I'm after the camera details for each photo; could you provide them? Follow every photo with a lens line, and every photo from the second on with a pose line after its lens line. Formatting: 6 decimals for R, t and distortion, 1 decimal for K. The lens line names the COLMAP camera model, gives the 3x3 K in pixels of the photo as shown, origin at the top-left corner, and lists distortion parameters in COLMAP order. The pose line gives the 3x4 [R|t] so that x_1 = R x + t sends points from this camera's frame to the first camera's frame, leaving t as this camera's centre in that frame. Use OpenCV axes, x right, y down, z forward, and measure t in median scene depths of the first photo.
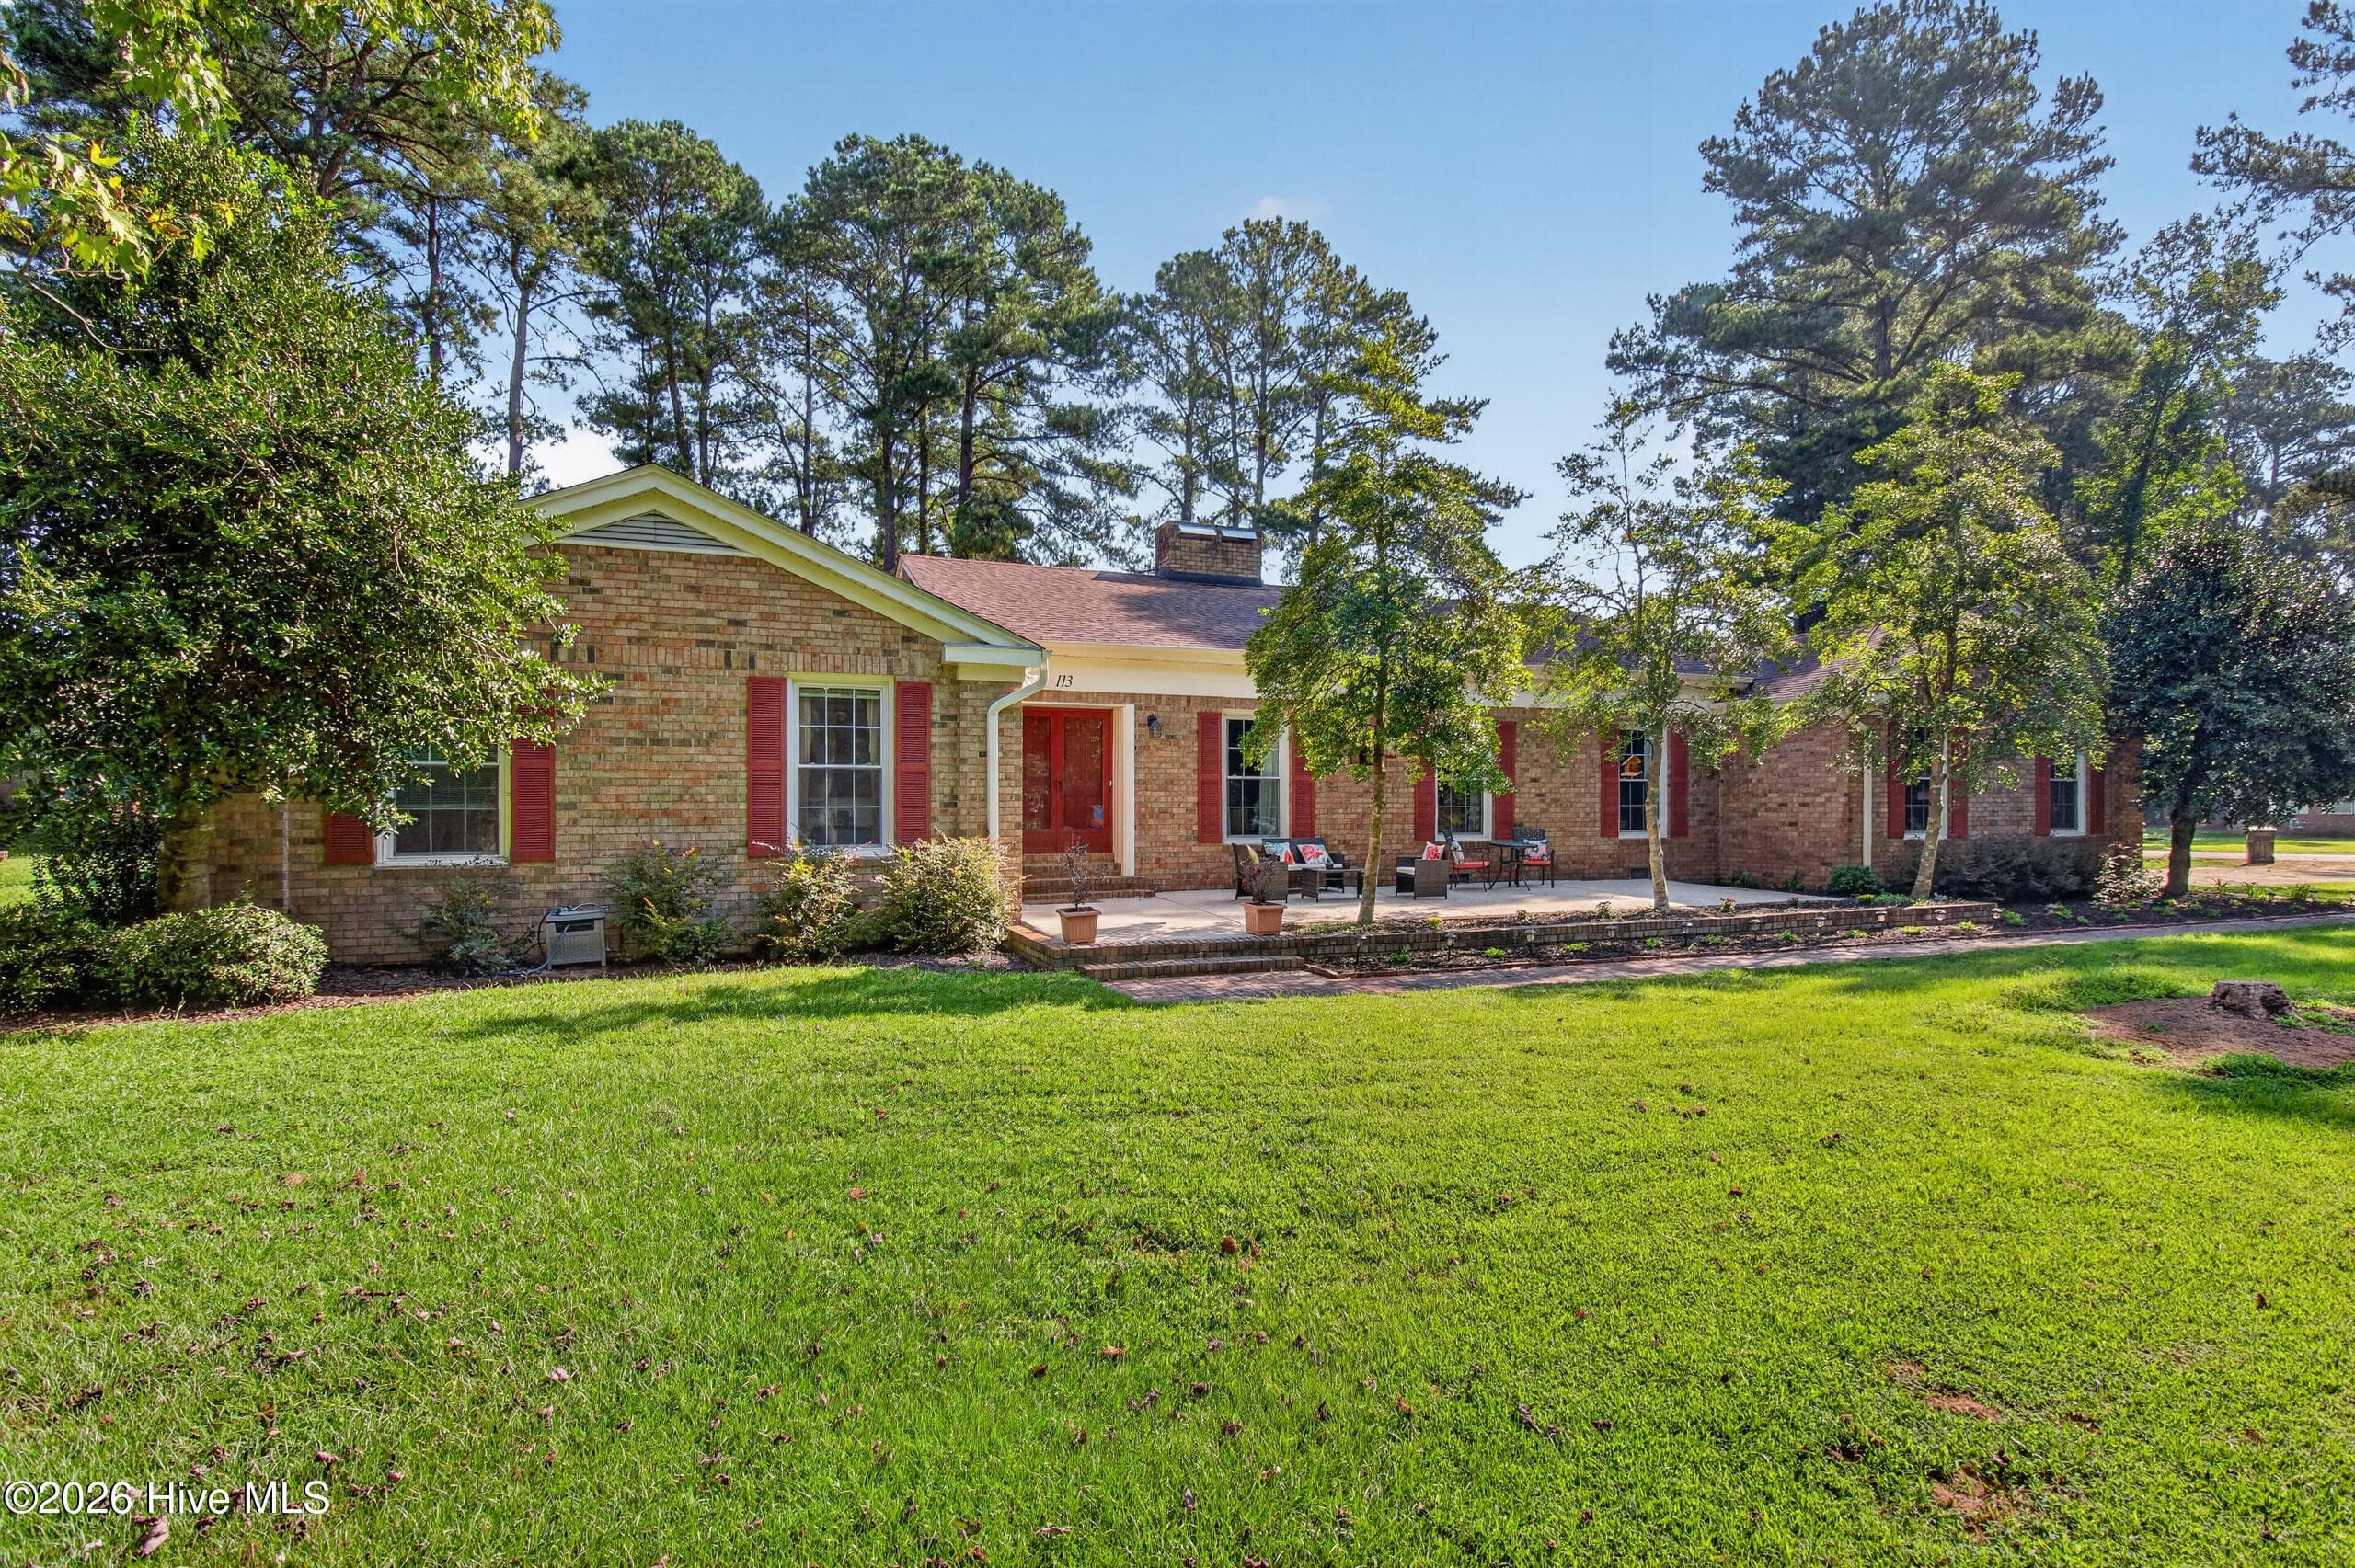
lens RADIAL K [[1121.9, 0, 1188.9], [0, 1121.9, 781.0], [0, 0, 1]] dist [-0.021167, -0.001661]
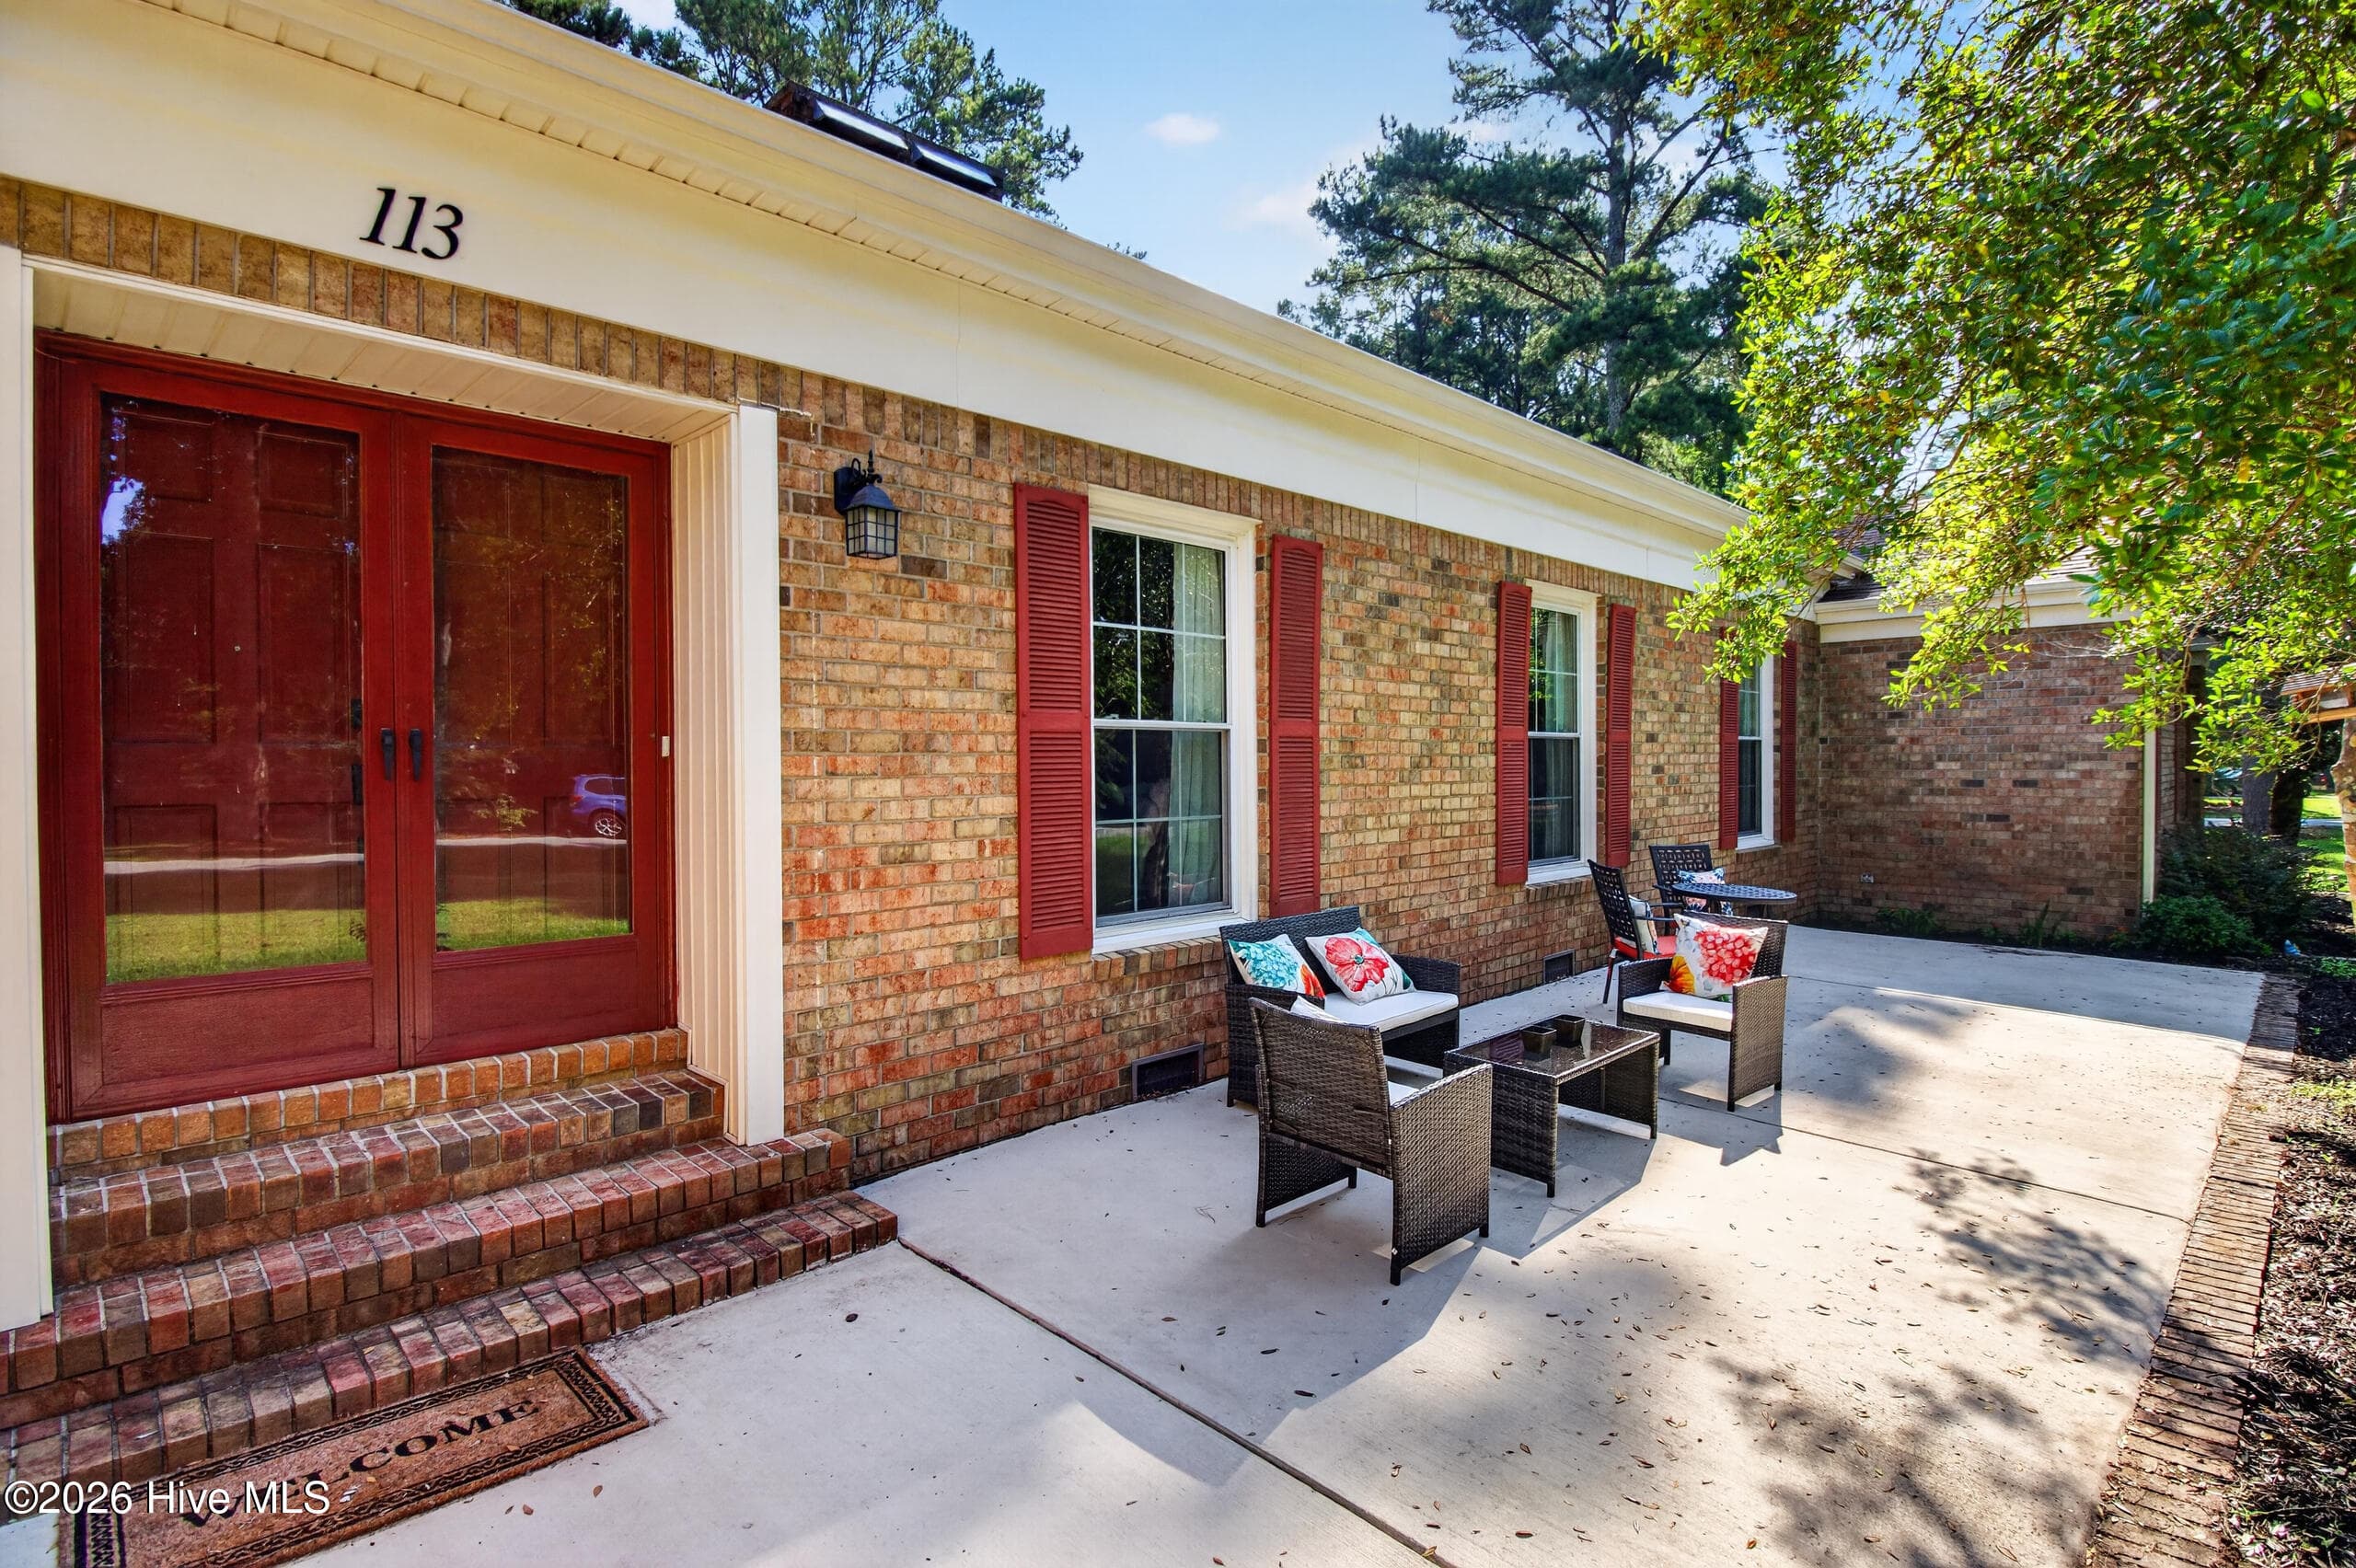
lens RADIAL K [[1127.5, 0, 1178.0], [0, 1127.5, 784.0], [0, 0, 1]] dist [-0.014594, -0.004731]
pose [[0.919789, -0.014479, 0.392147, -0.061535], [0.000857, 0.999391, 0.034892, 0.001918], [-0.392413, -0.031757, 0.919241, 0.710380]]
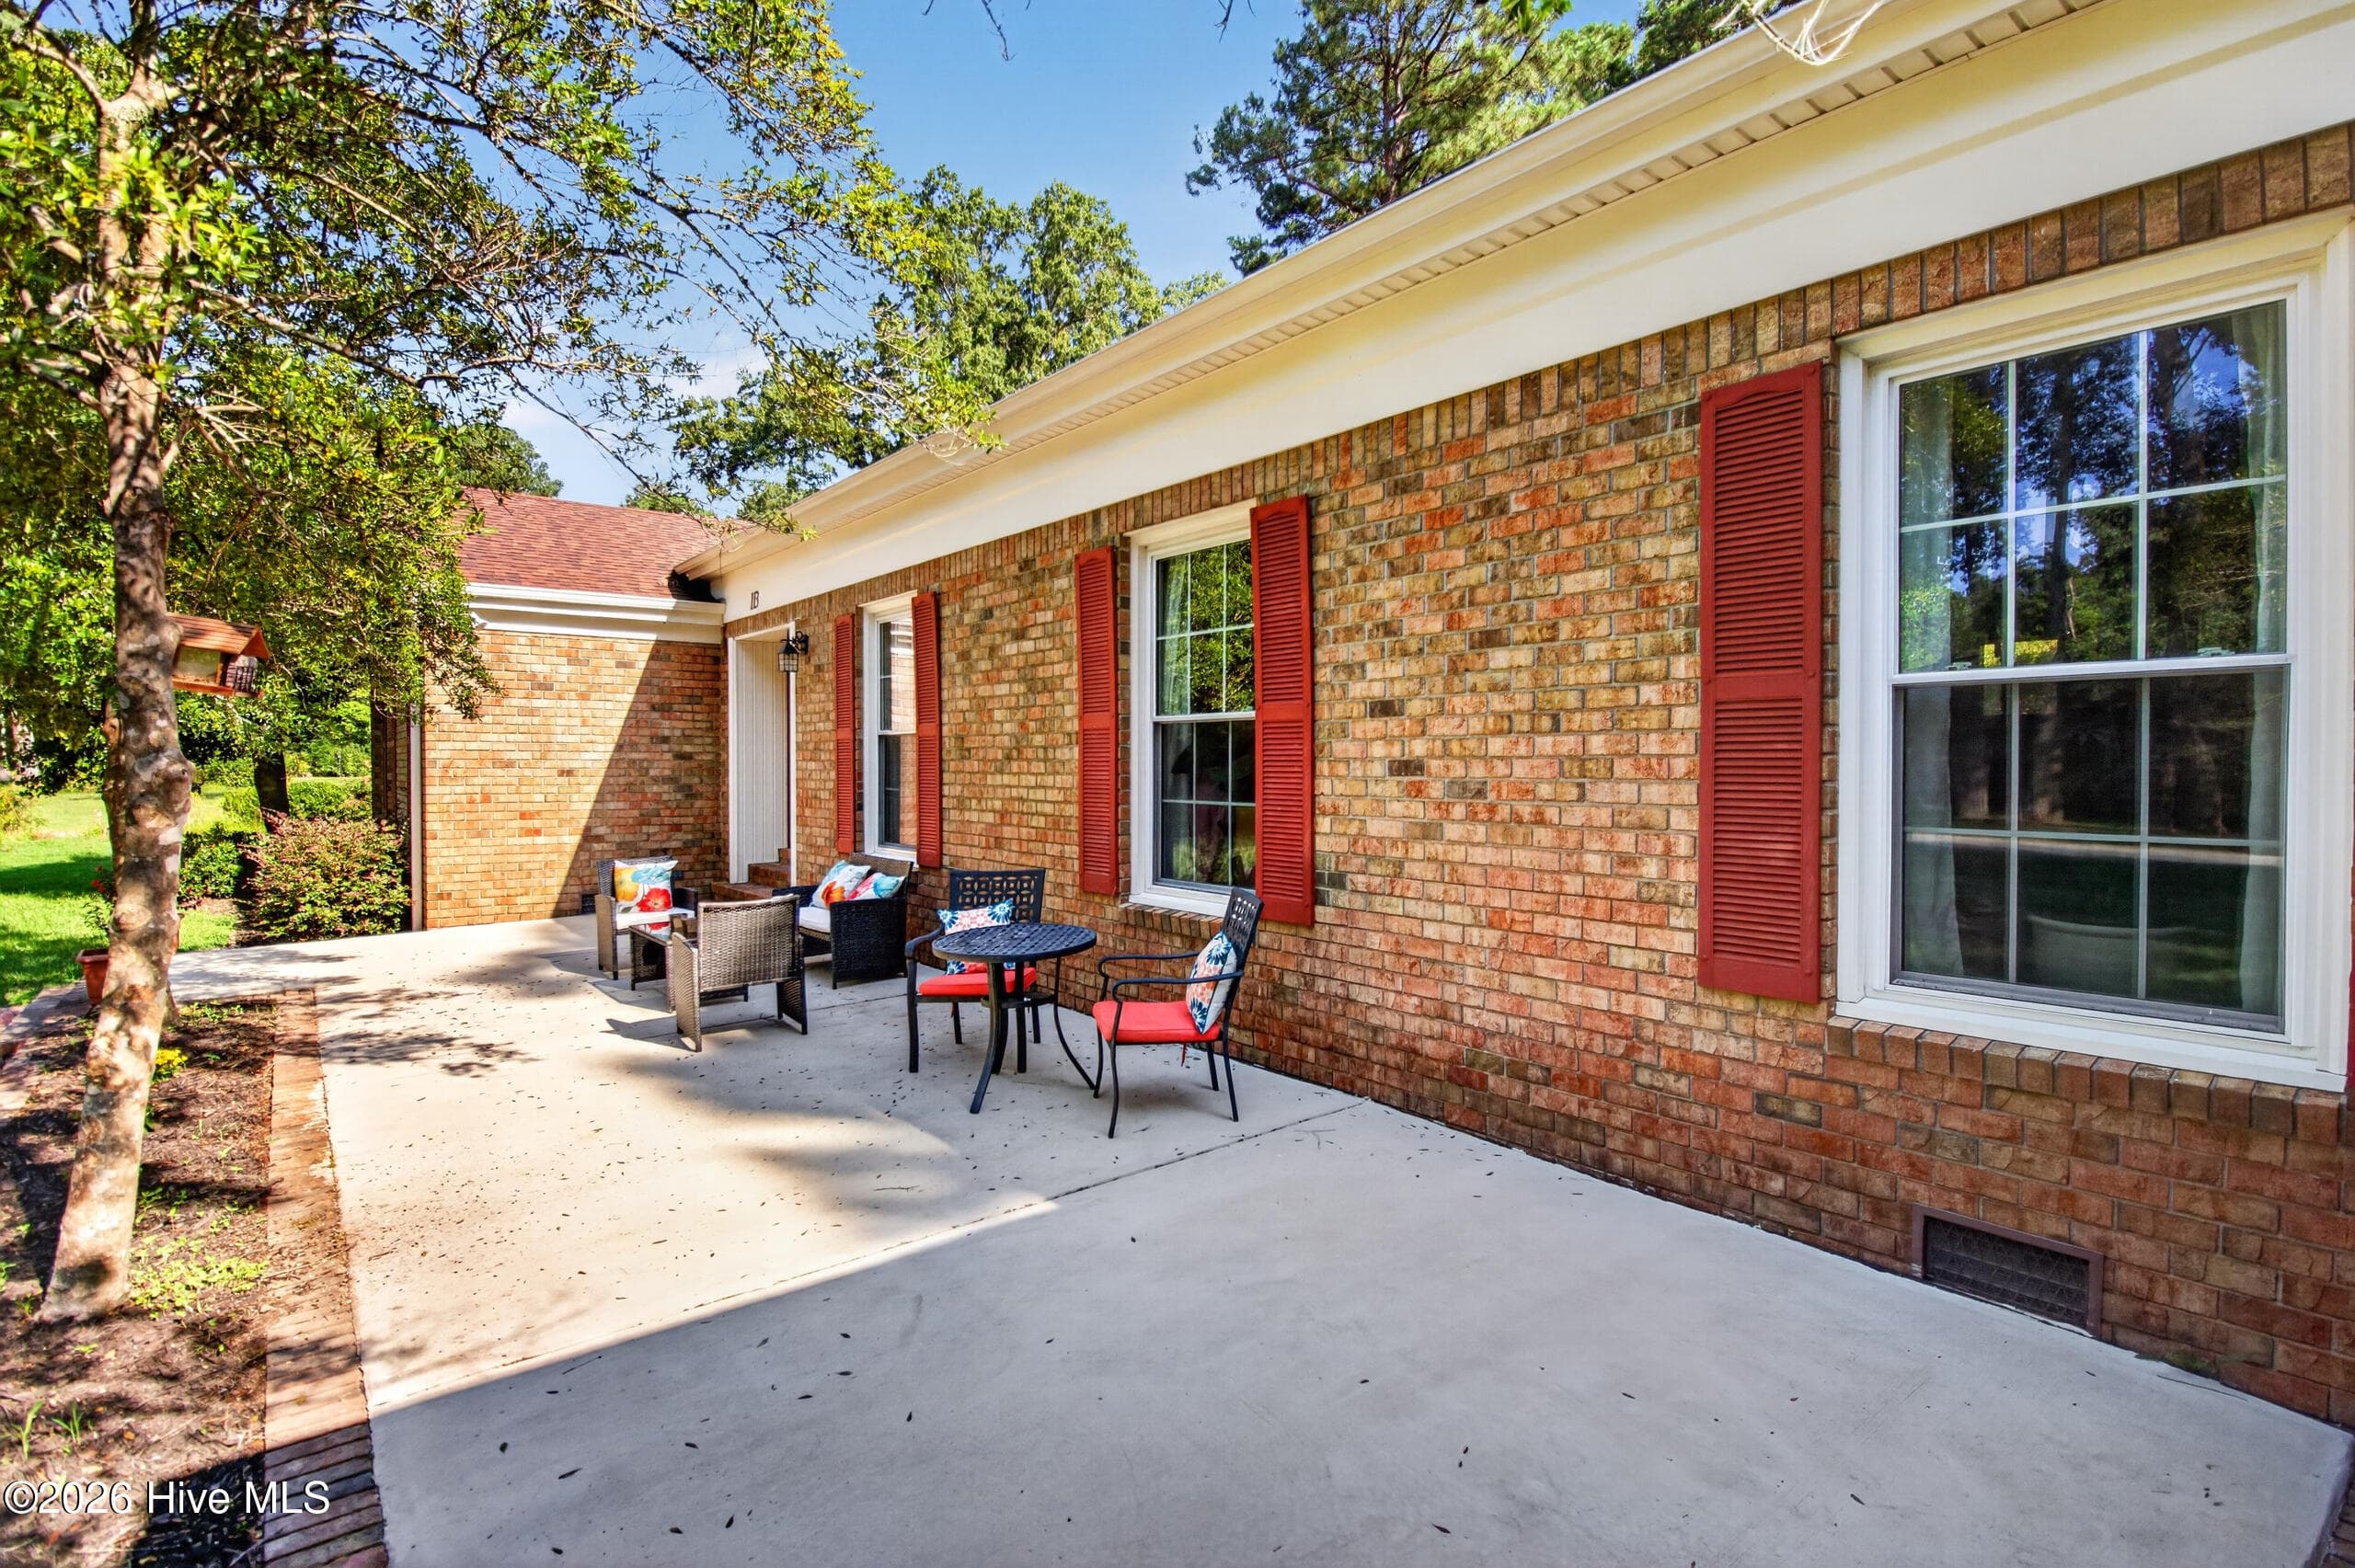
lens RADIAL K [[1197.9, 0, 1173.5], [0, 1197.9, 756.0], [0, 0, 1]] dist [-0.023119, -0.000551]
pose [[0.275587, 0.001930, -0.961274, 0.608869], [0.032269, 0.999416, 0.011258, 0.005628], [0.960734, -0.034122, 0.275364, 0.966489]]
